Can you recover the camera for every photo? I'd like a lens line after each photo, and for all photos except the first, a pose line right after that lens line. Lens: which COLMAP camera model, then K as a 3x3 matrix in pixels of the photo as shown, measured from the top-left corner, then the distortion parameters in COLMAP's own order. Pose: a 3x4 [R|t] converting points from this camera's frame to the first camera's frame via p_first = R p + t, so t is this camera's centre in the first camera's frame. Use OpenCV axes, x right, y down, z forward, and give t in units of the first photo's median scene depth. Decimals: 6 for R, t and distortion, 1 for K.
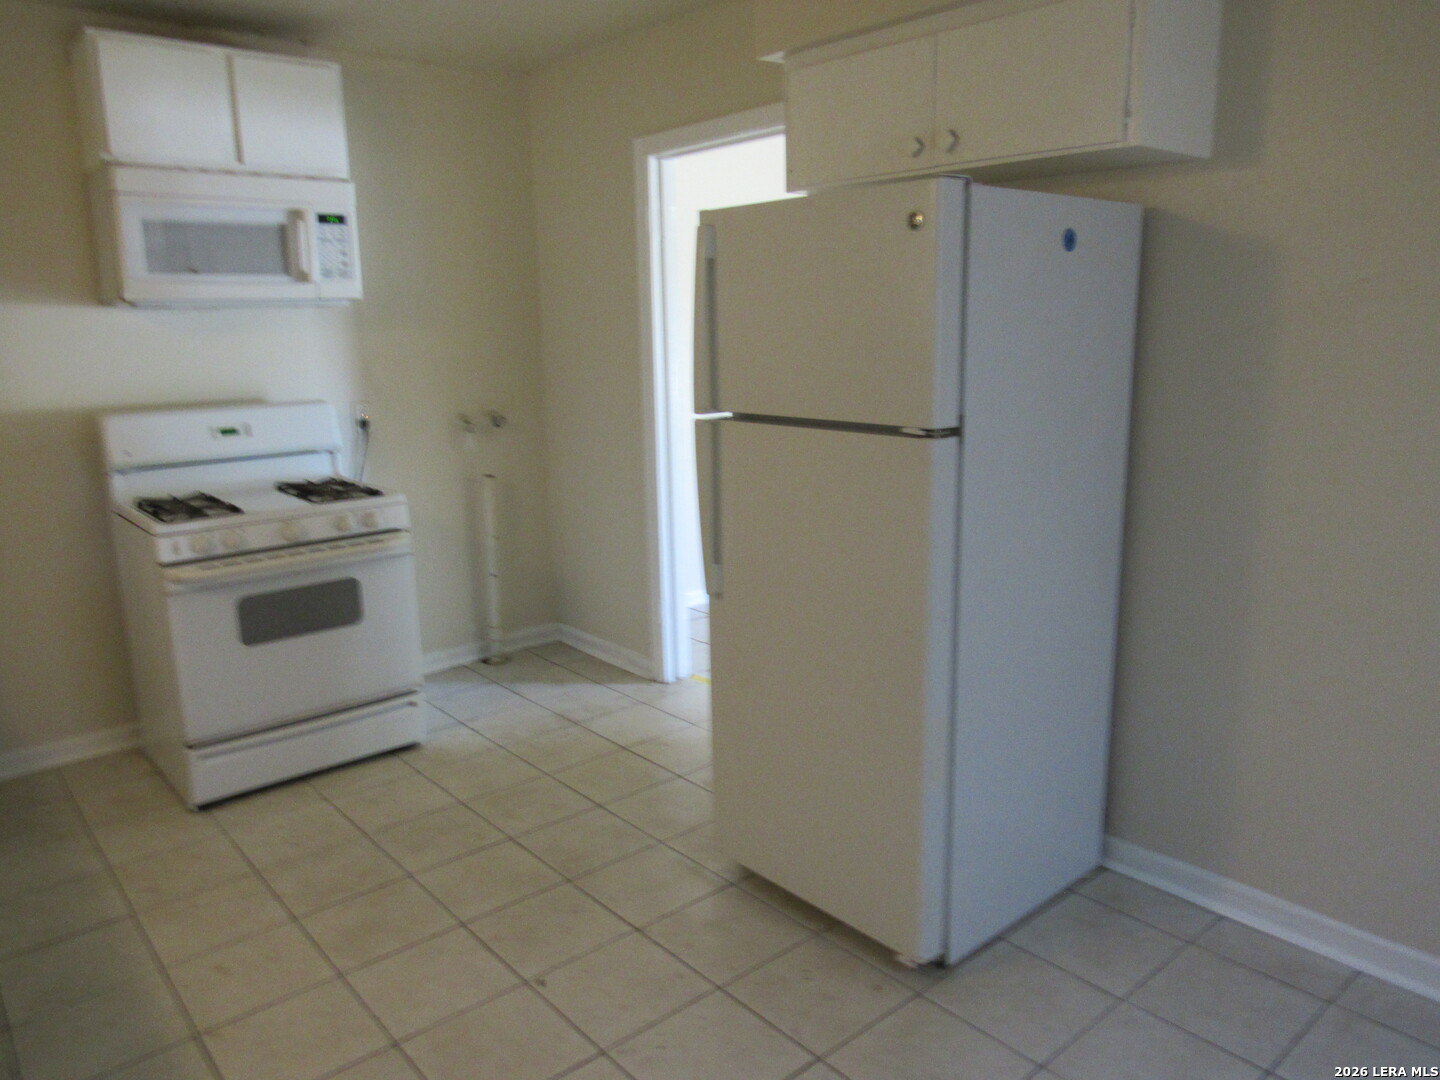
lens RADIAL K [[1049.6, 0, 720.0], [0, 1049.6, 540.0], [0, 0, 1]] dist [-0.052535, 0.056483]
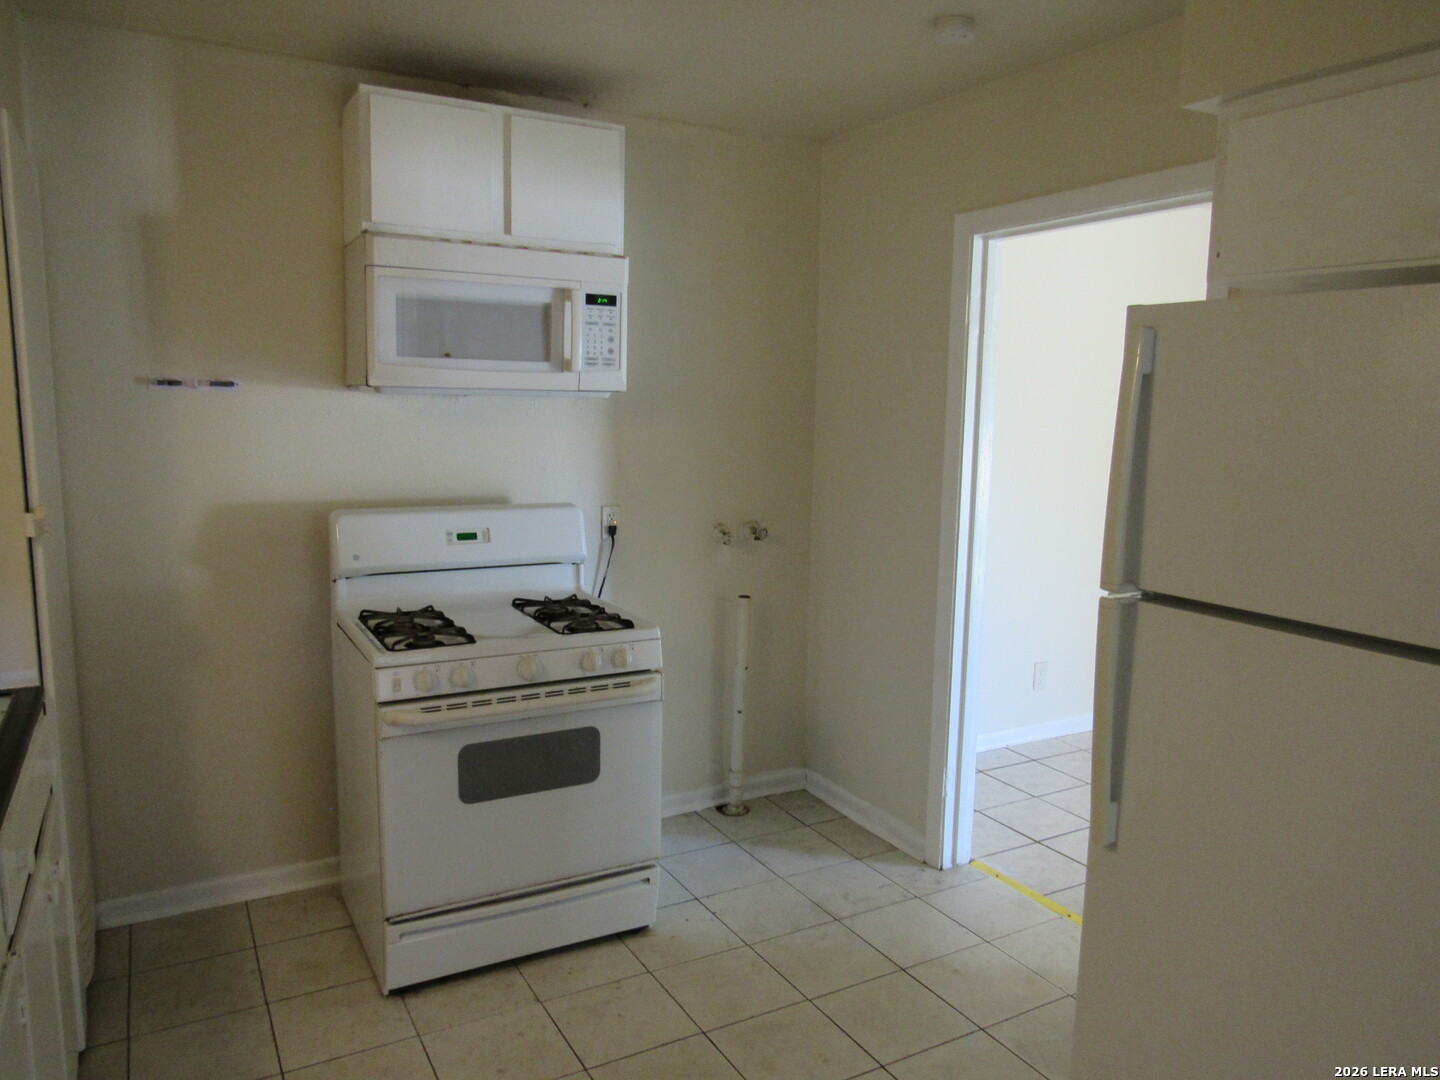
lens RADIAL K [[1028.6, 0, 720.0], [0, 1028.6, 540.0], [0, 0, 1]] dist [-0.011288, -0.000458]
pose [[0.981096, 0.066364, -0.181787, -0.108113], [-0.078867, 0.994928, -0.062430, -0.064458], [0.176722, 0.075587, 0.981354, 0.193953]]
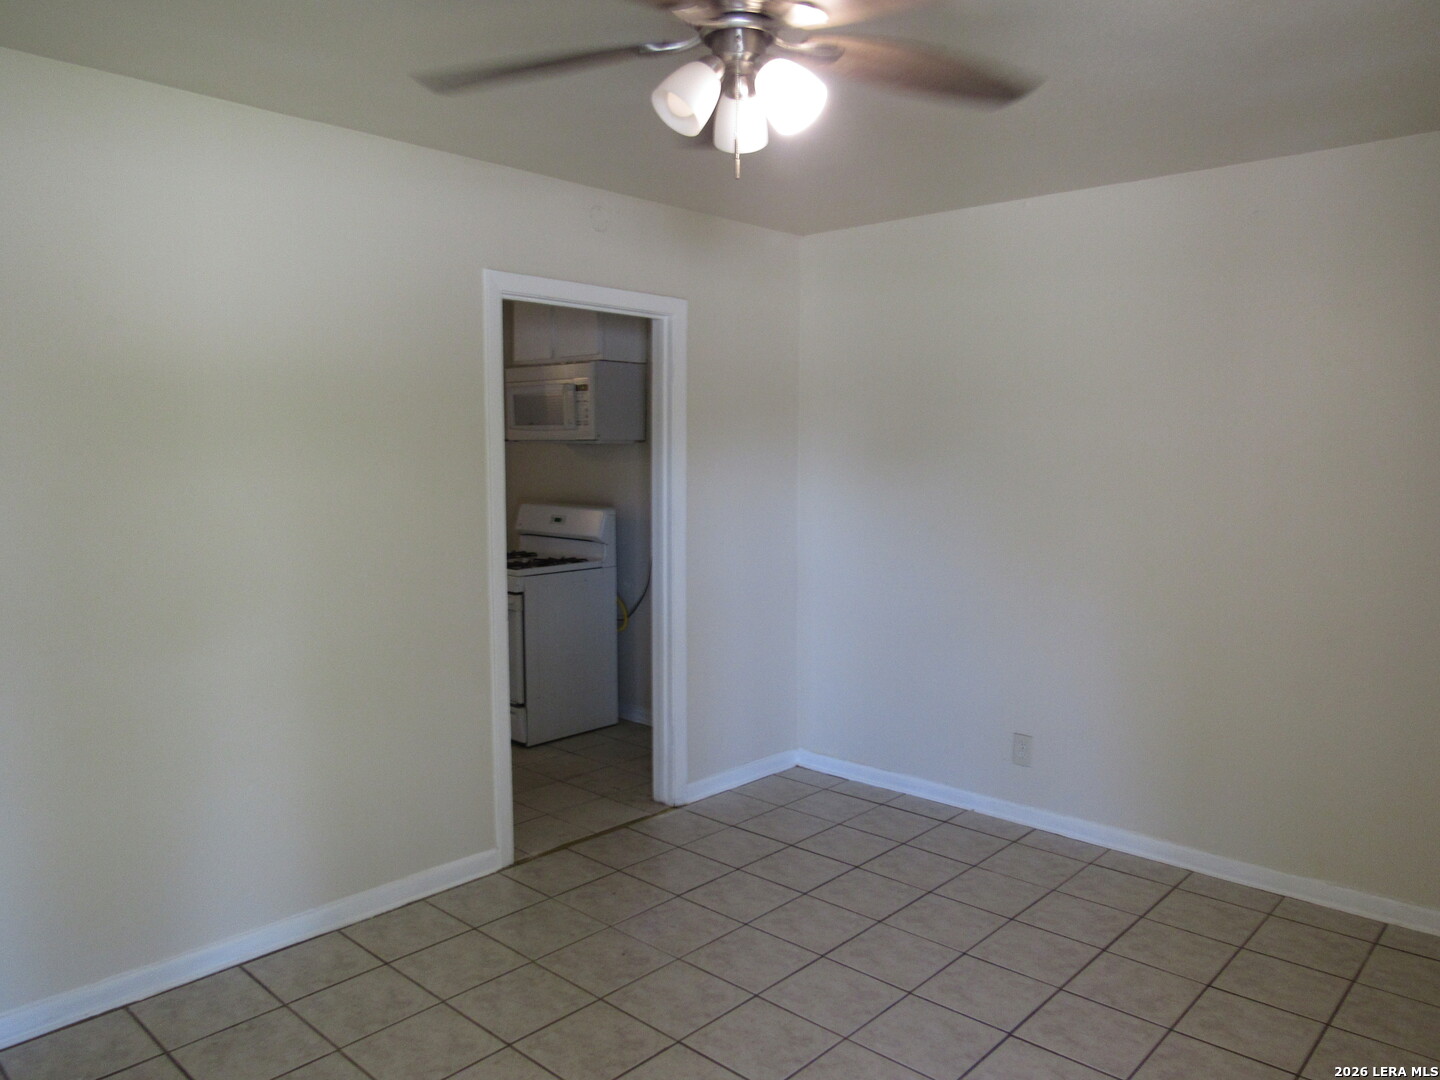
lens RADIAL K [[1028.6, 0, 720.0], [0, 1028.6, 540.0], [0, 0, 1]] dist [-0.011288, -0.000458]
pose [[0.125163, 0.110681, -0.985943, 1.140758], [-0.208596, 0.974481, 0.082914, -0.259547], [0.969960, 0.195286, 0.145057, 1.024611]]
